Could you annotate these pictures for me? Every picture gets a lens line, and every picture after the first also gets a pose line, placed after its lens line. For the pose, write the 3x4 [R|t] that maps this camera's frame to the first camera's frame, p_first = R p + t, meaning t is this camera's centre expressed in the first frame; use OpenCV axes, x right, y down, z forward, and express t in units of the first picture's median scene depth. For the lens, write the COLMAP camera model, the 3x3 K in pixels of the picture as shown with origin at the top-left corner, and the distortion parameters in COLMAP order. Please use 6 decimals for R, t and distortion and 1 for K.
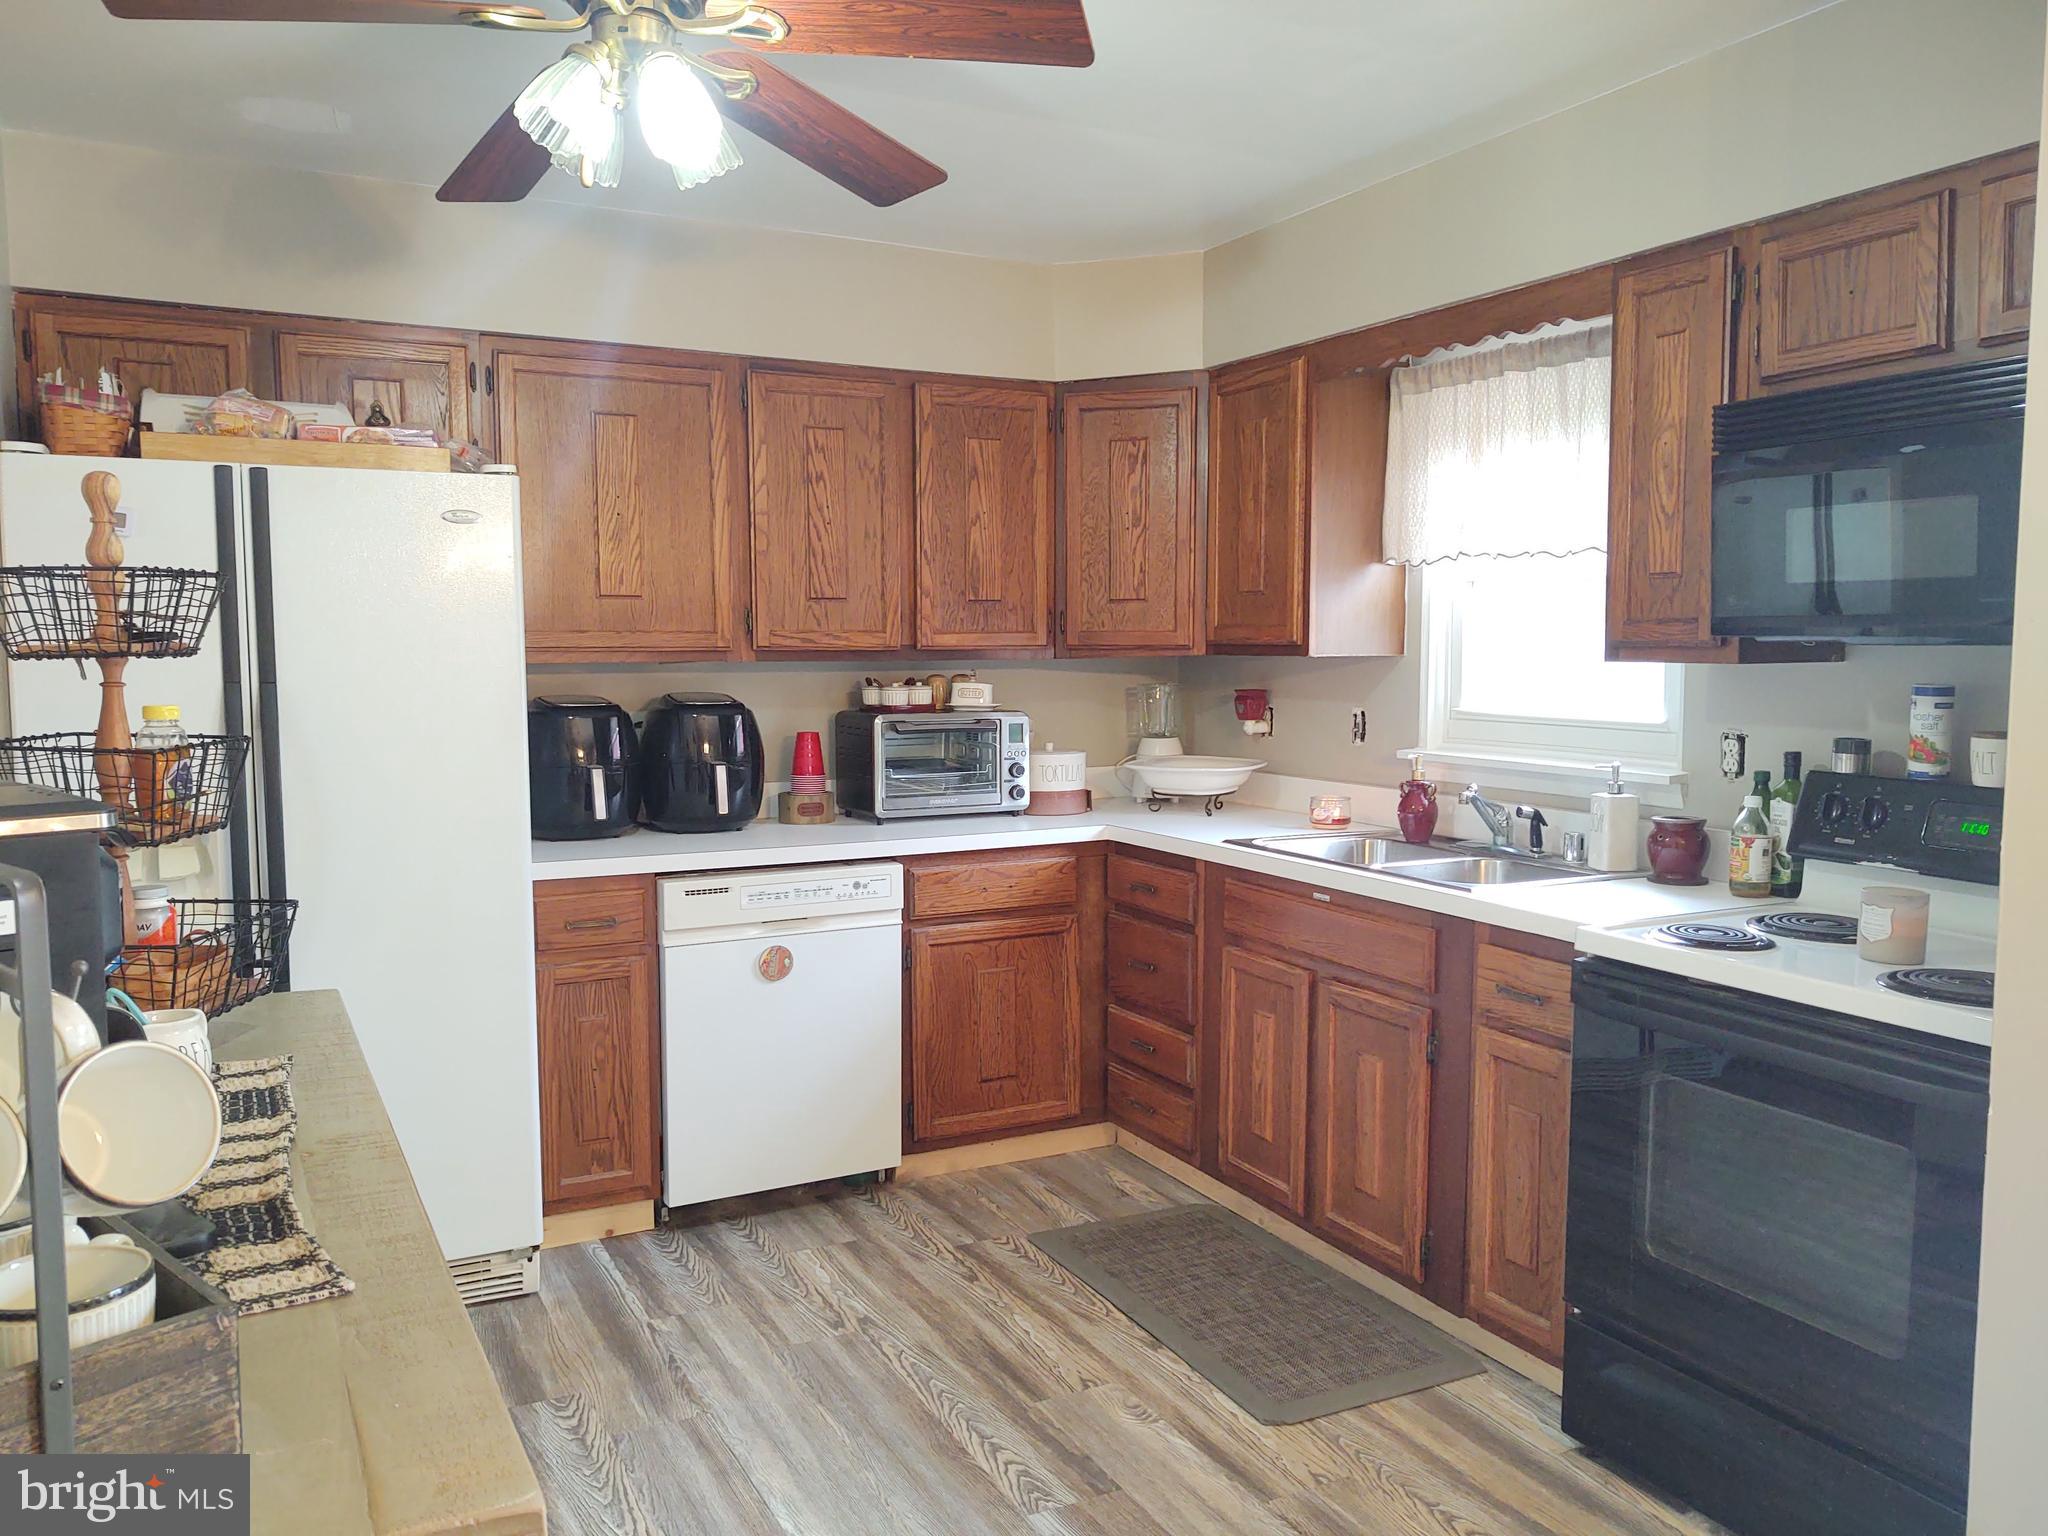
lens RADIAL K [[1560.2, 0, 1039.6], [0, 1560.2, 766.4], [0, 0, 1]] dist [0.051602, -0.063279]
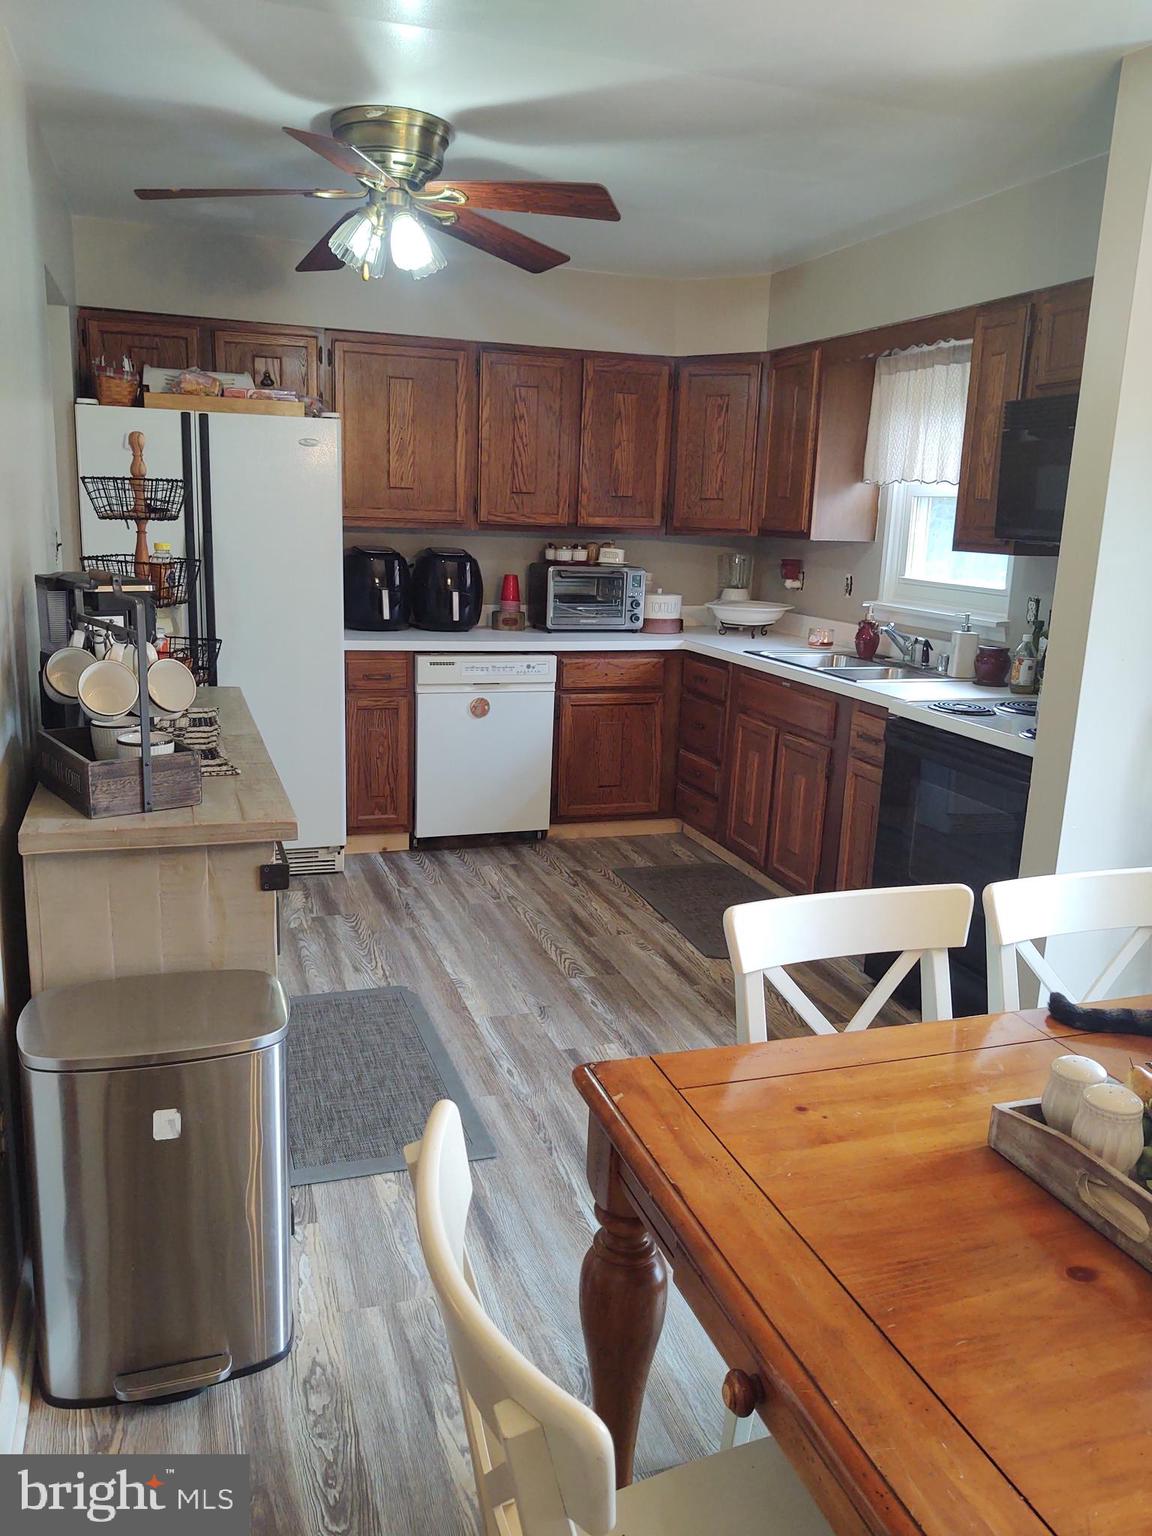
lens RADIAL K [[1170.1, 0, 576.0], [0, 1170.1, 762.0], [0, 0, 1]] dist [0.051602, -0.063279]
pose [[0.987185, 0.068277, -0.144233, 0.142316], [-0.049189, 0.990029, 0.131994, 0.009474], [0.151807, -0.123208, 0.980701, -0.298101]]
